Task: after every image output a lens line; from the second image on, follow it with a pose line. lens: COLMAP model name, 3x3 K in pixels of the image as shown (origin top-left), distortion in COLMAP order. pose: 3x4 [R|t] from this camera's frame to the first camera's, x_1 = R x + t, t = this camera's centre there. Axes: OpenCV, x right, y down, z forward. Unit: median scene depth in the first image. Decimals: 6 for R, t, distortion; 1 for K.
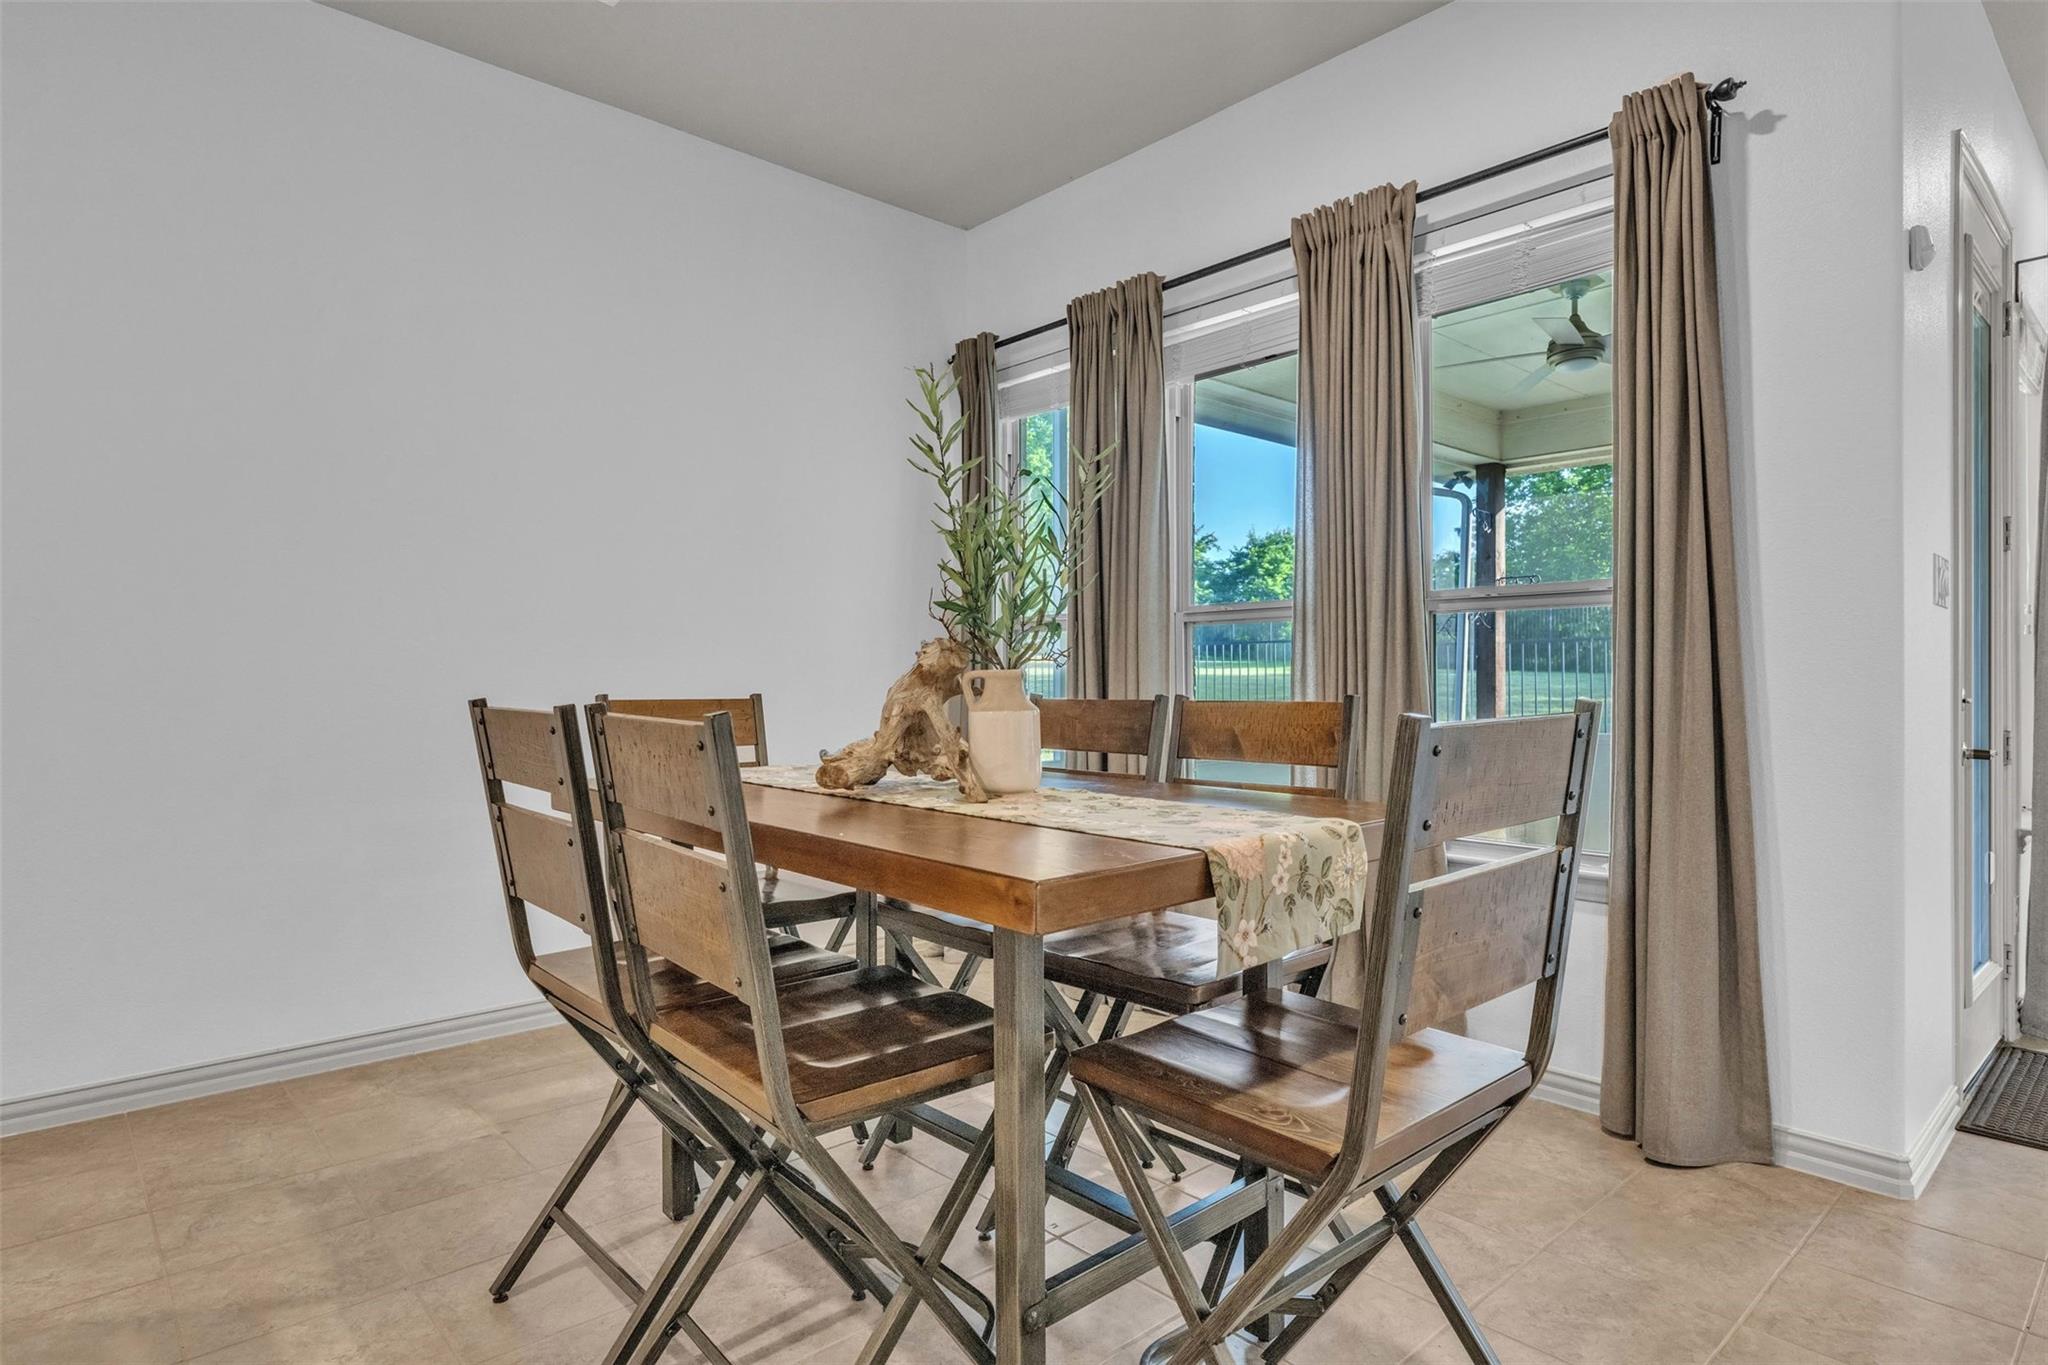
lens RADIAL K [[1153.1, 0, 1024.0], [0, 1153.1, 682.5], [0, 0, 1]] dist [-0.001175, -0.000352]
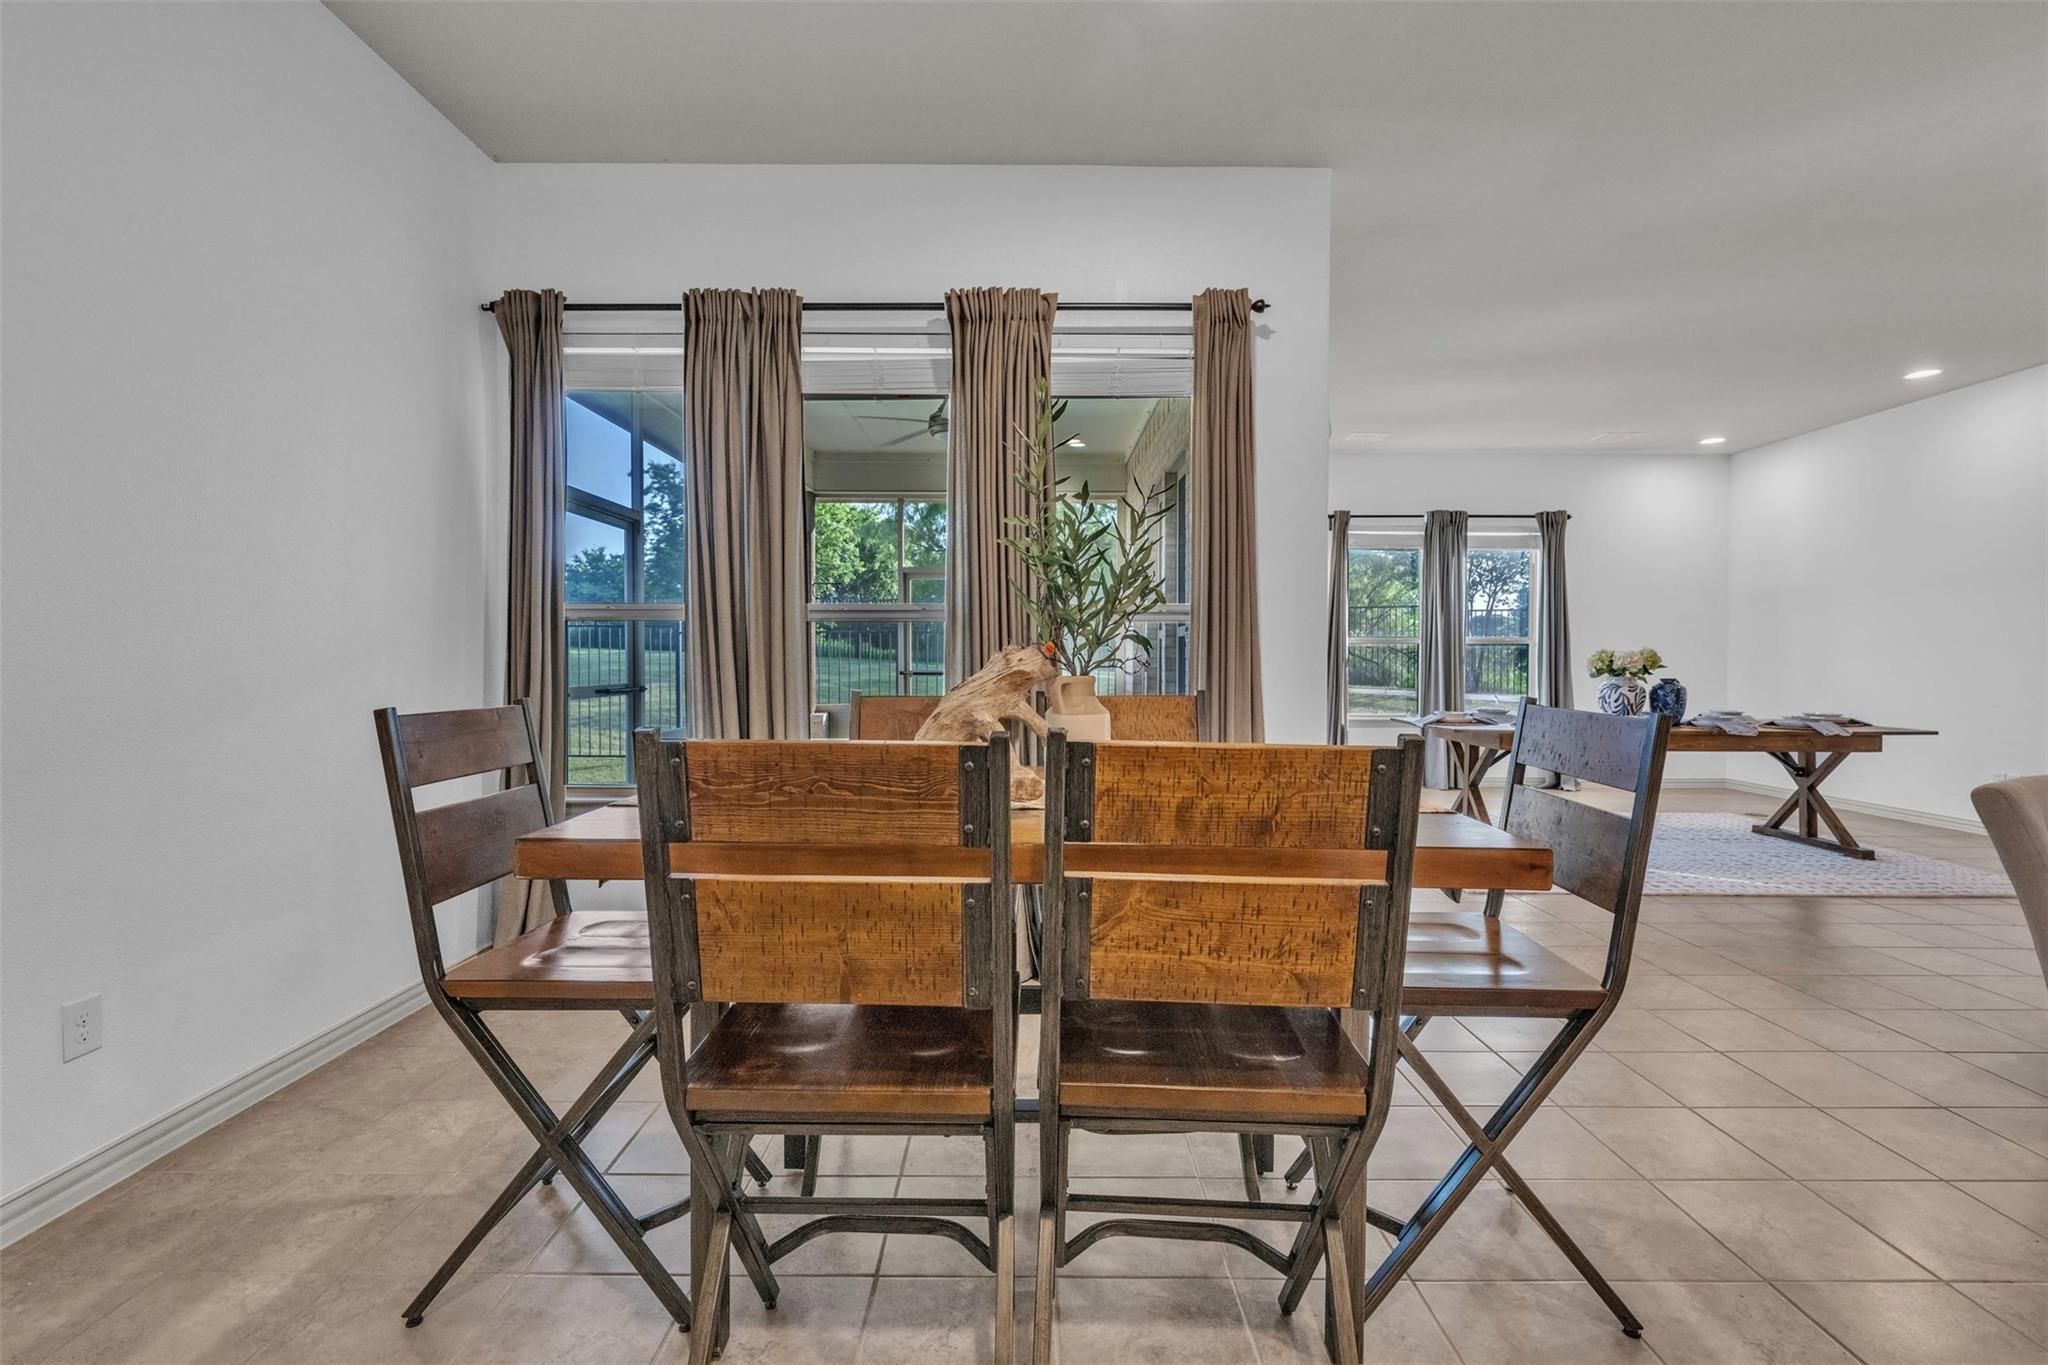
lens RADIAL K [[792.4, 0, 1029.3], [0, 792.4, 677.7], [0, 0, 1]] dist [0.000248, -0.000017]
pose [[0.658735, -0.003828, 0.752366, -0.317669], [-0.002646, 0.999969, 0.007404, 0.015018], [-0.752371, -0.006869, 0.658704, 0.314201]]
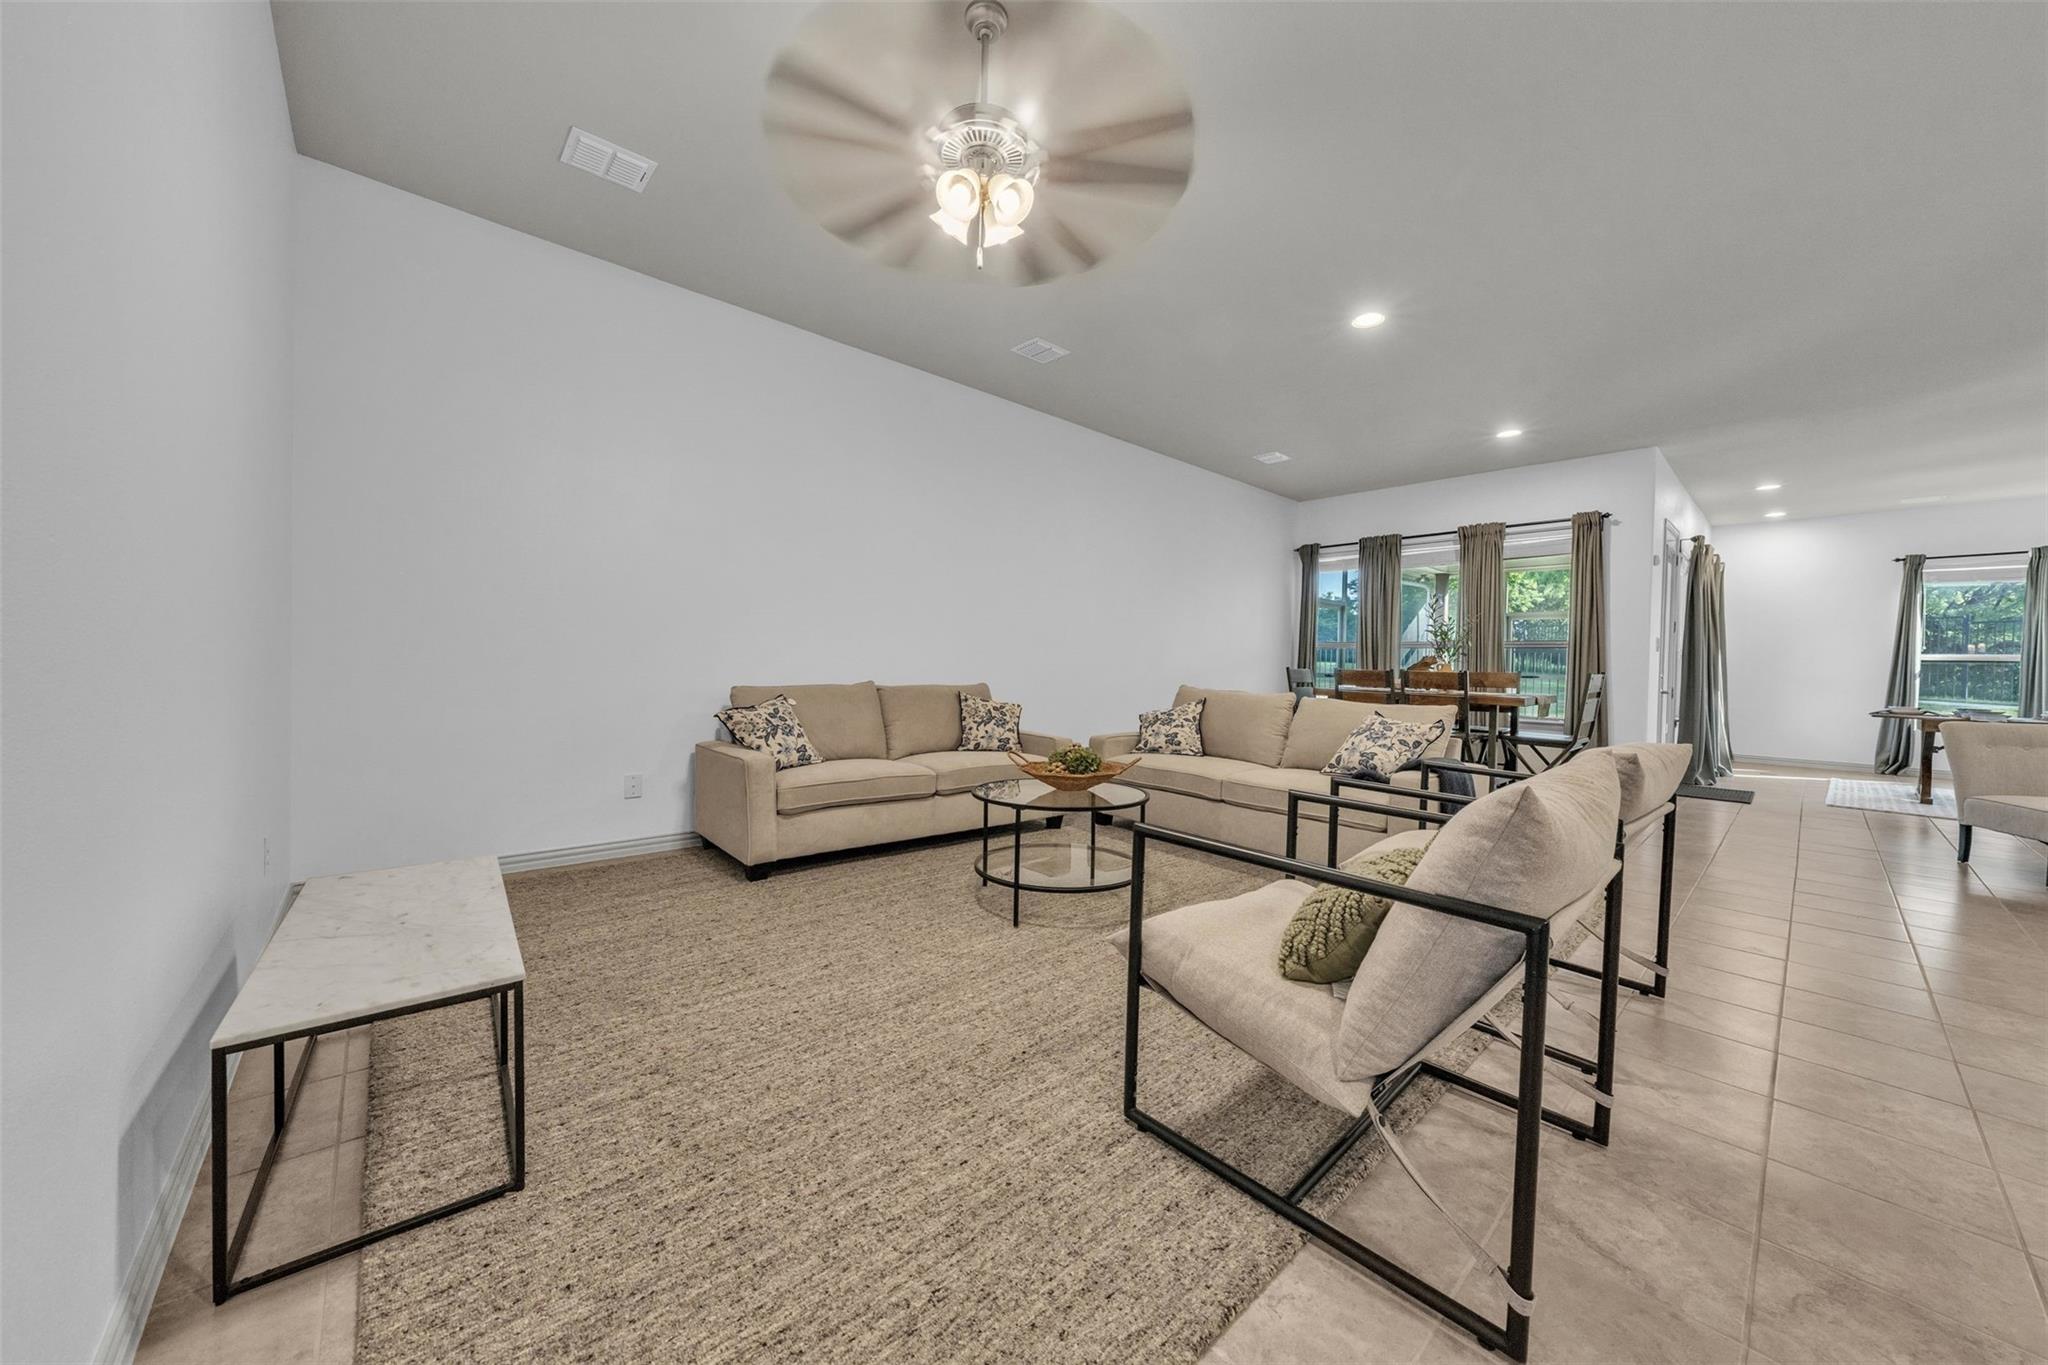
lens RADIAL K [[708.8, 0, 1031.5], [0, 708.8, 692.1], [0, 0, 1]] dist [0.000497, 0.000006]
pose [[0.998181, 0.033600, -0.050049, -0.758143], [-0.032105, 0.999022, 0.030388, 0.043018], [0.051021, -0.028726, 0.998284, -0.958347]]
